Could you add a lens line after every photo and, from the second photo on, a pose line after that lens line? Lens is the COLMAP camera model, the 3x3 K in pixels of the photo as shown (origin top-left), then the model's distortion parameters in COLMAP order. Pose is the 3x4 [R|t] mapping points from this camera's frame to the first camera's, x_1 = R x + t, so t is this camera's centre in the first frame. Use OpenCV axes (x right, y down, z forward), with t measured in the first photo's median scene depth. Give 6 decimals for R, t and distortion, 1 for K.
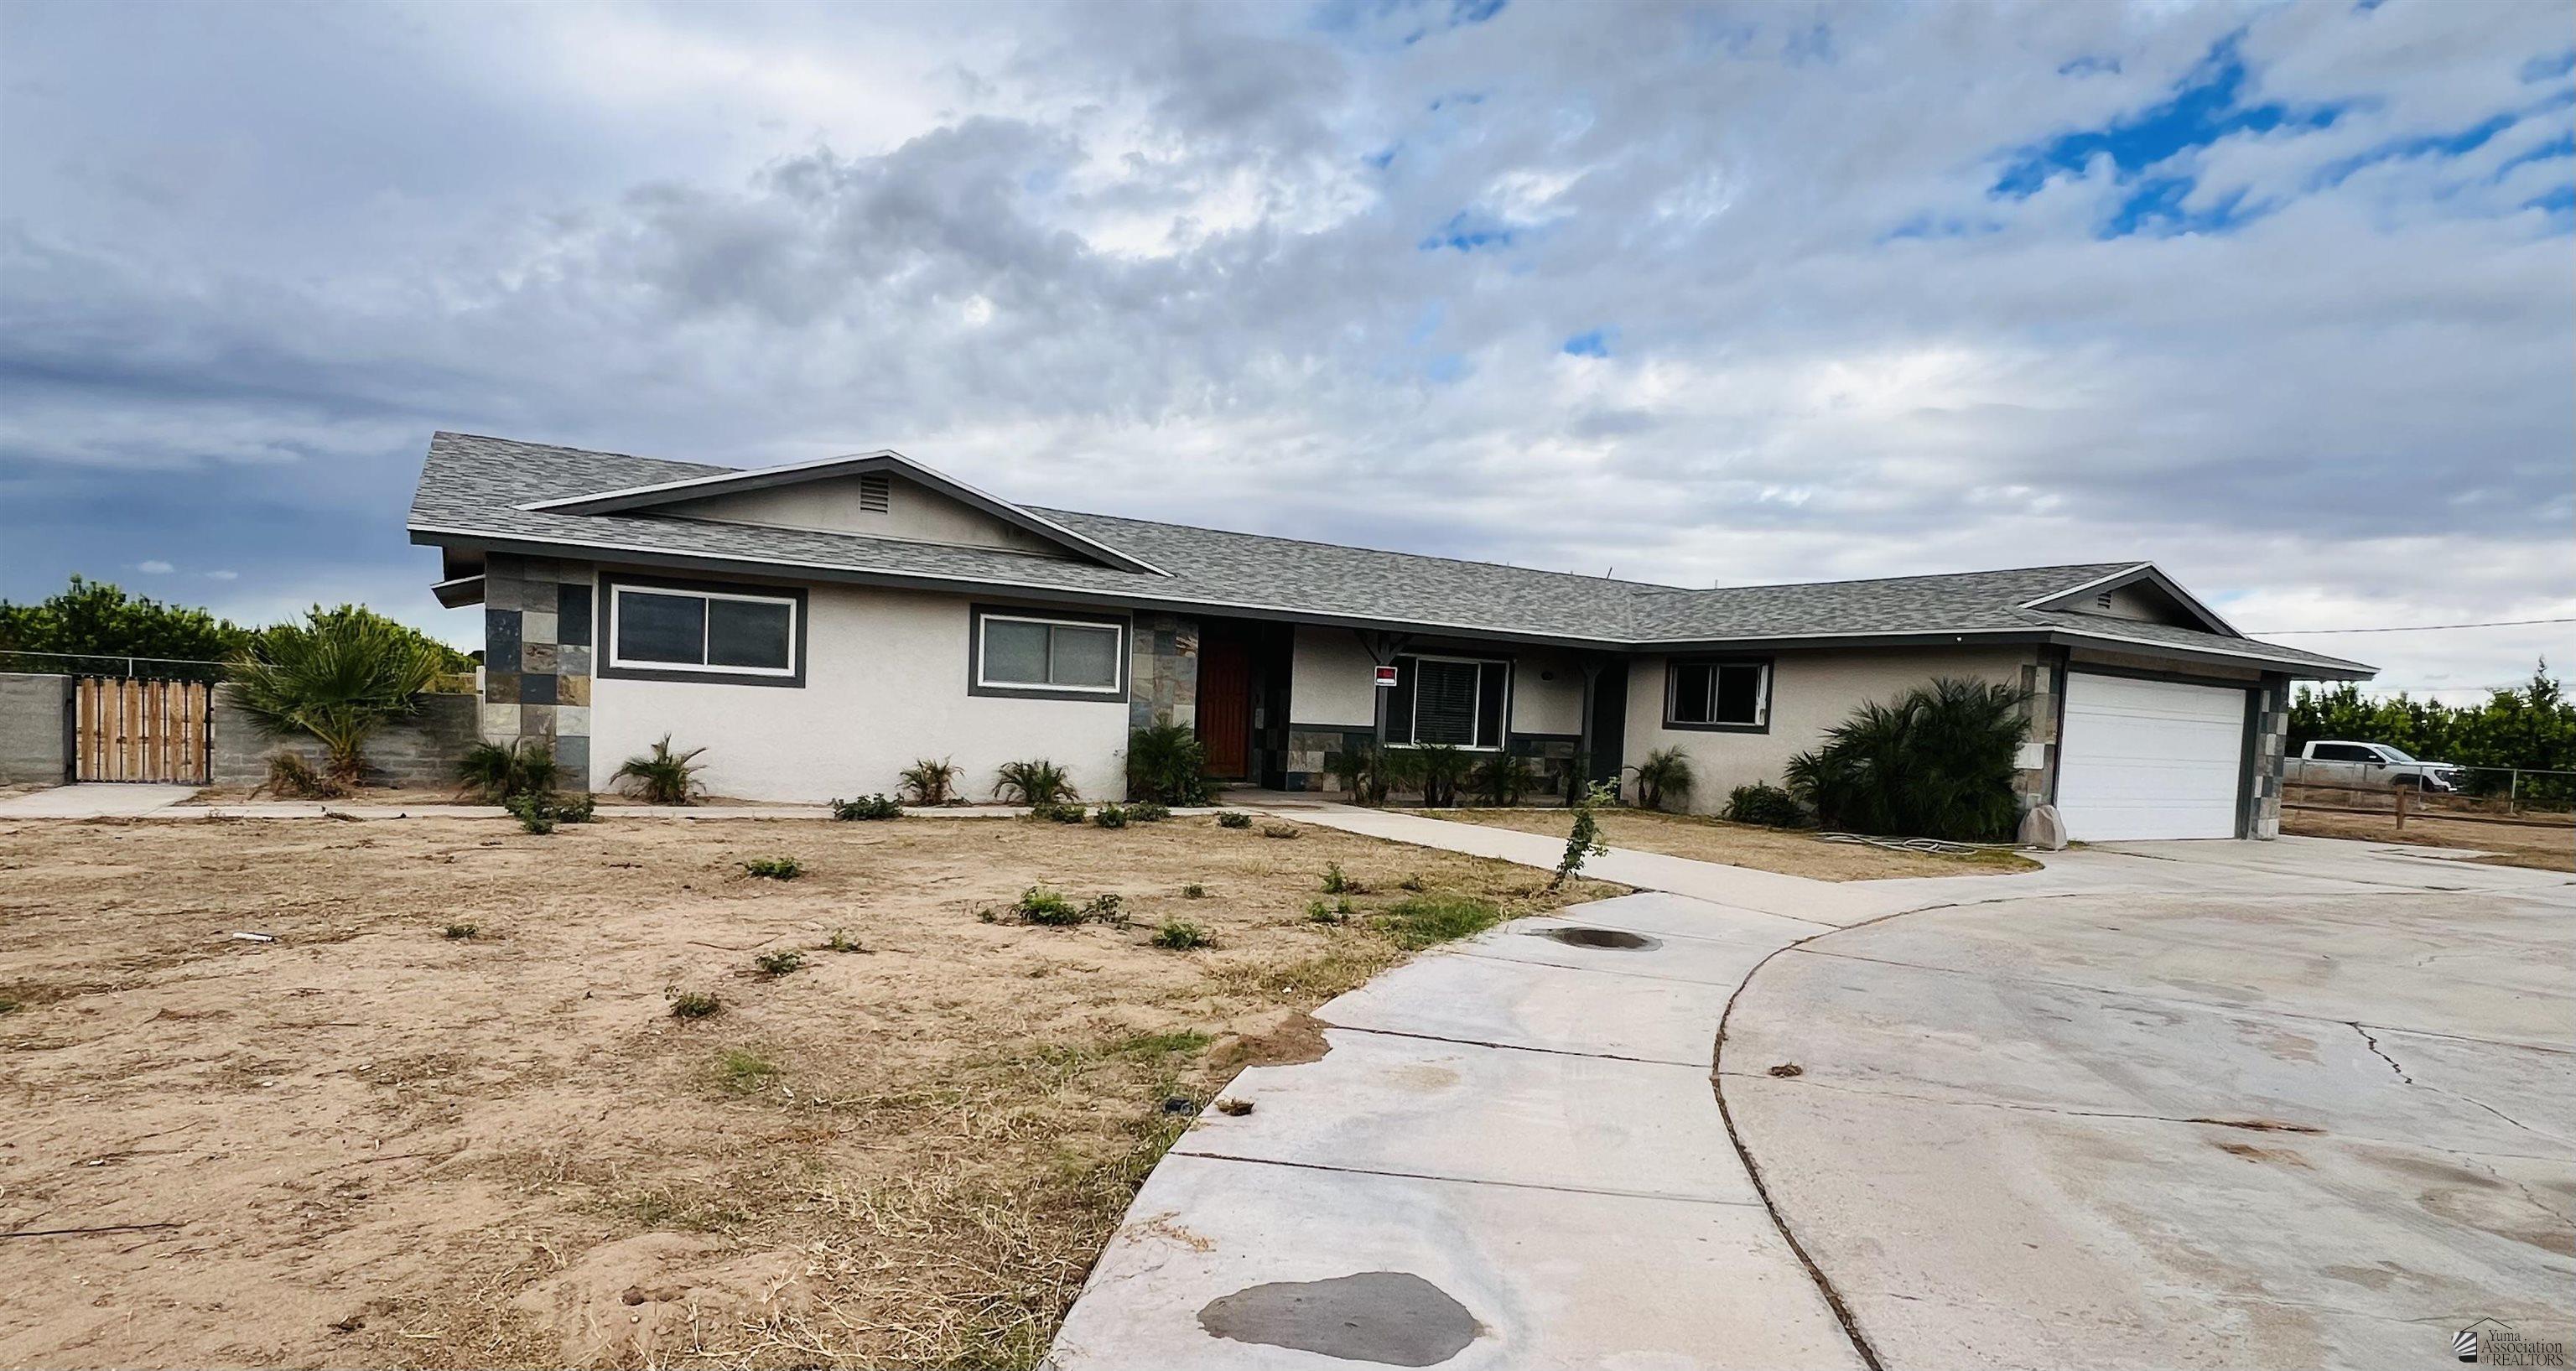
lens RADIAL K [[1386.8, 0, 1361.5], [0, 1386.8, 771.9], [0, 0, 1]] dist [0.000999, 0.004782]
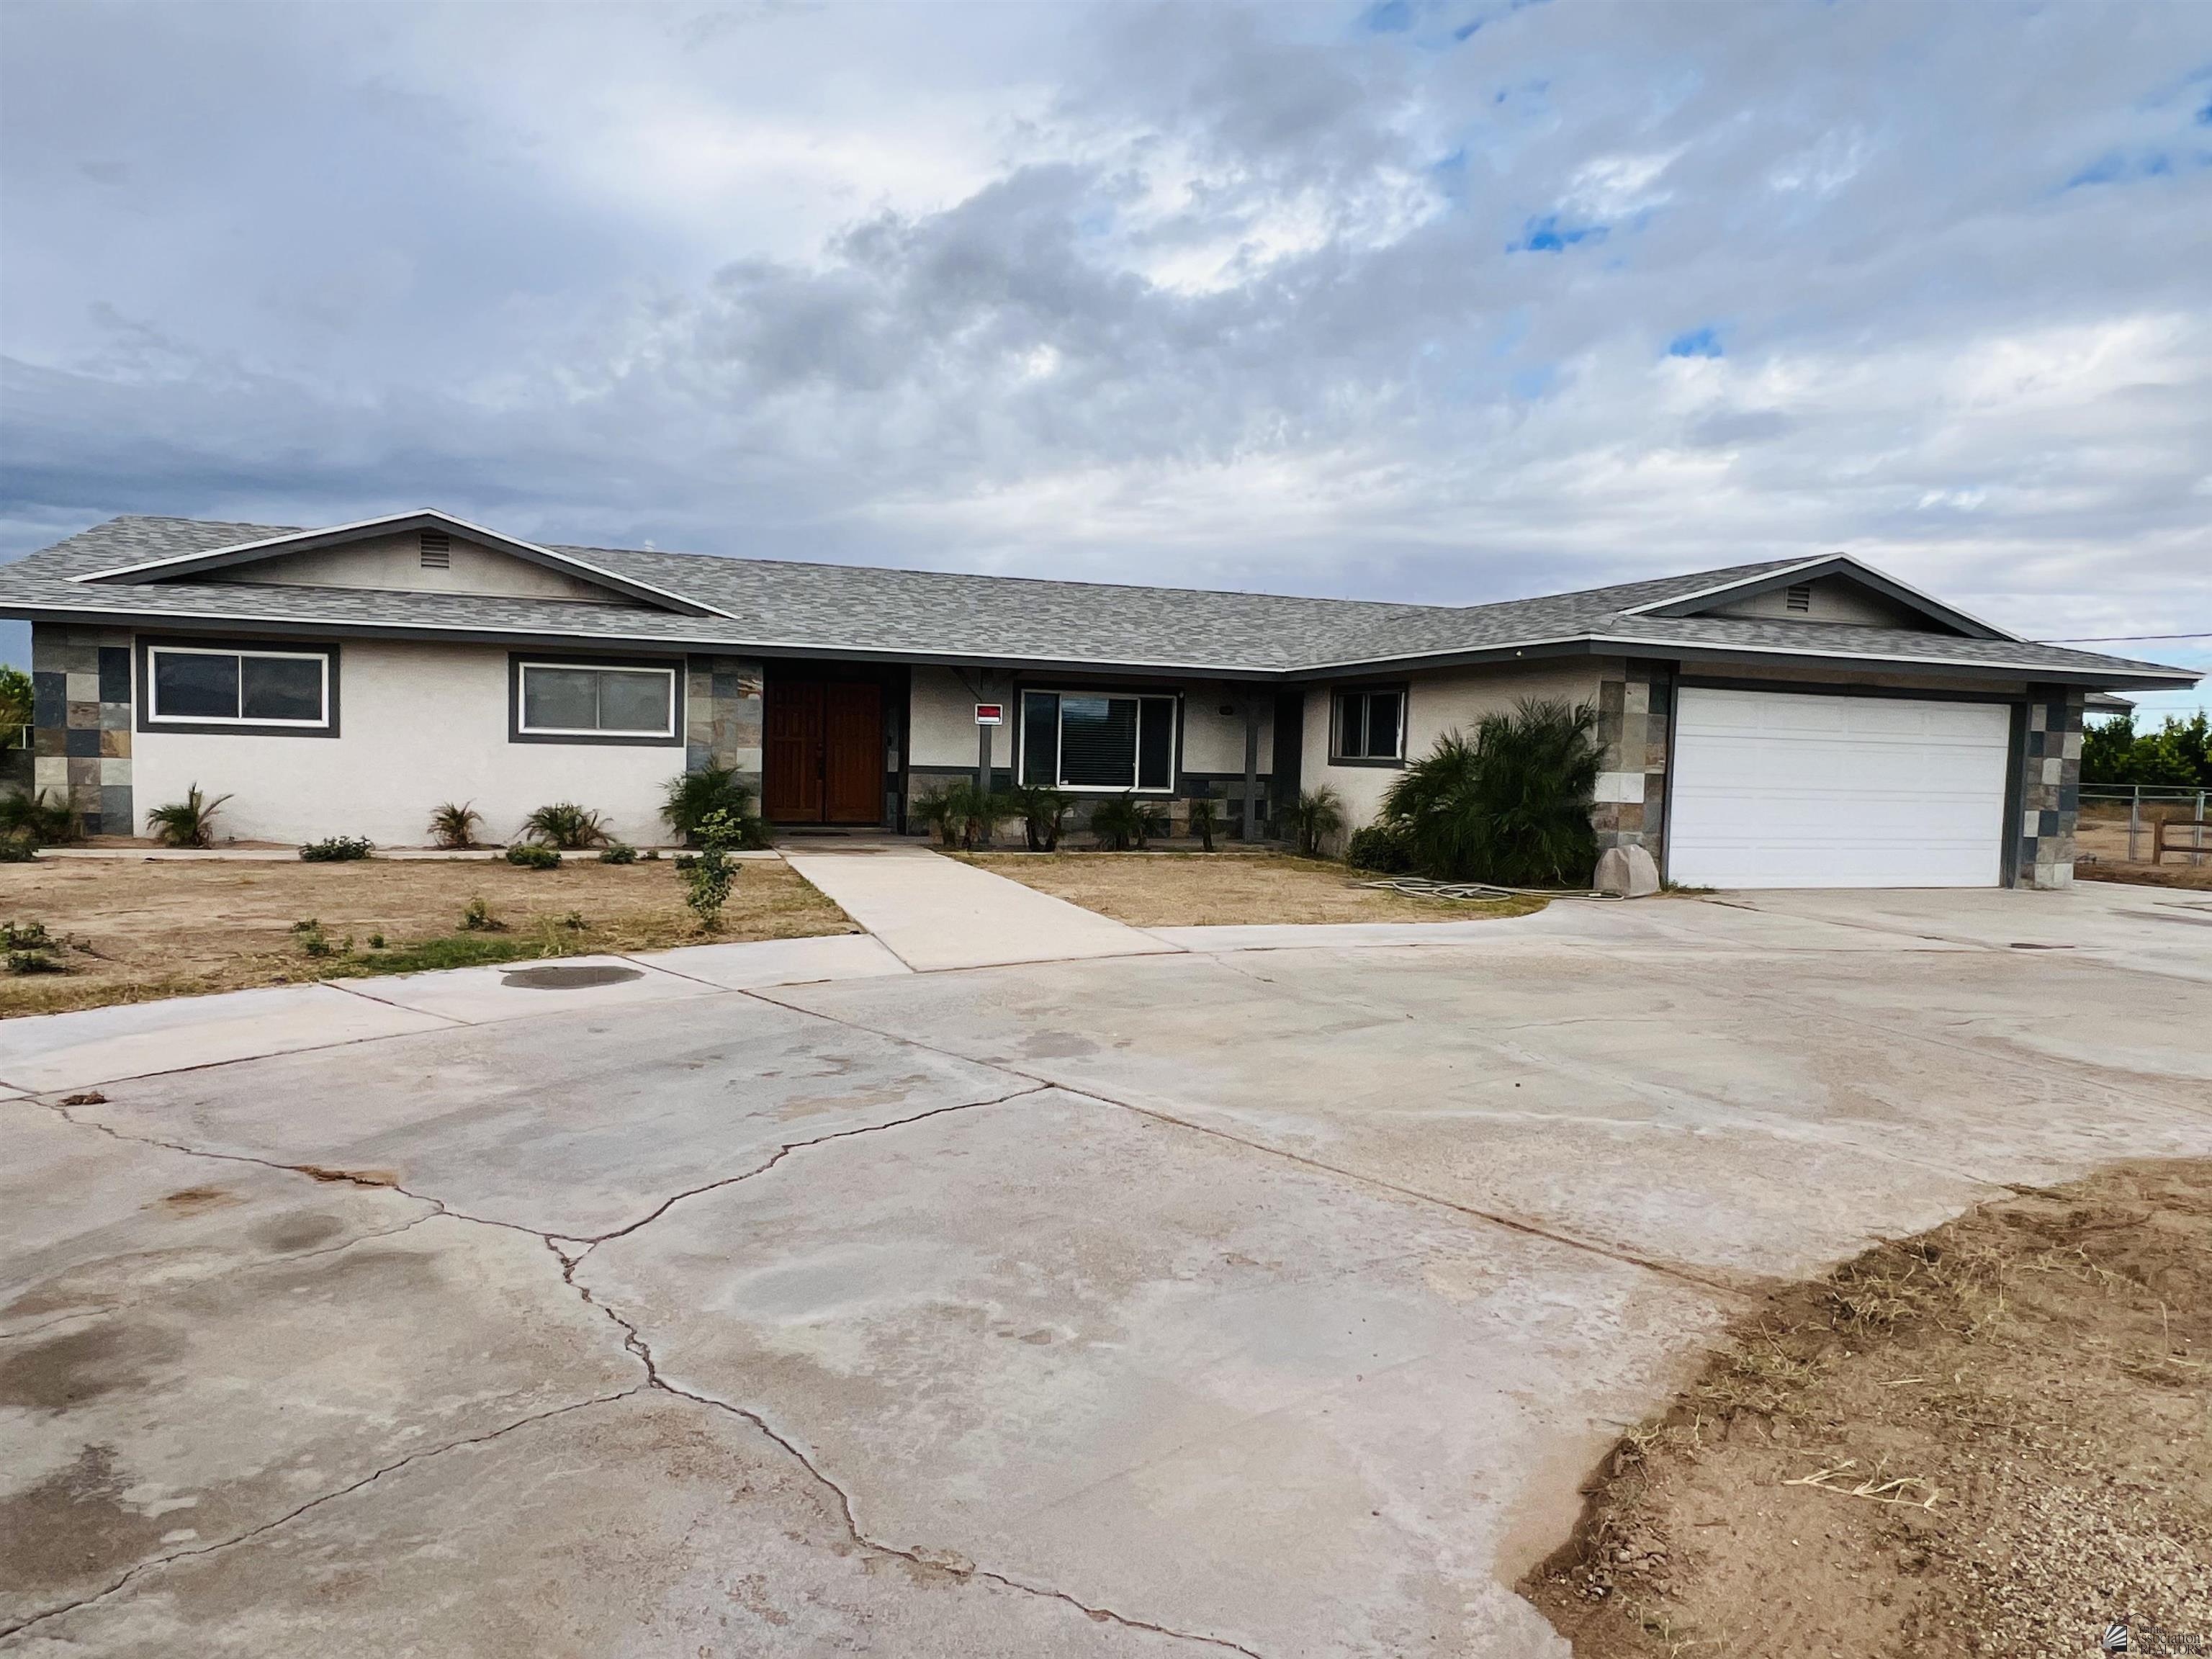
lens RADIAL K [[1444.0, 0, 1108.5], [0, 1444.0, 849.0], [0, 0, 1]] dist [-0.009038, 0.010005]
pose [[0.973487, -0.003434, -0.228718, 0.299808], [0.007454, 0.999833, 0.016714, 0.007098], [0.228622, -0.017976, 0.973349, 0.046994]]
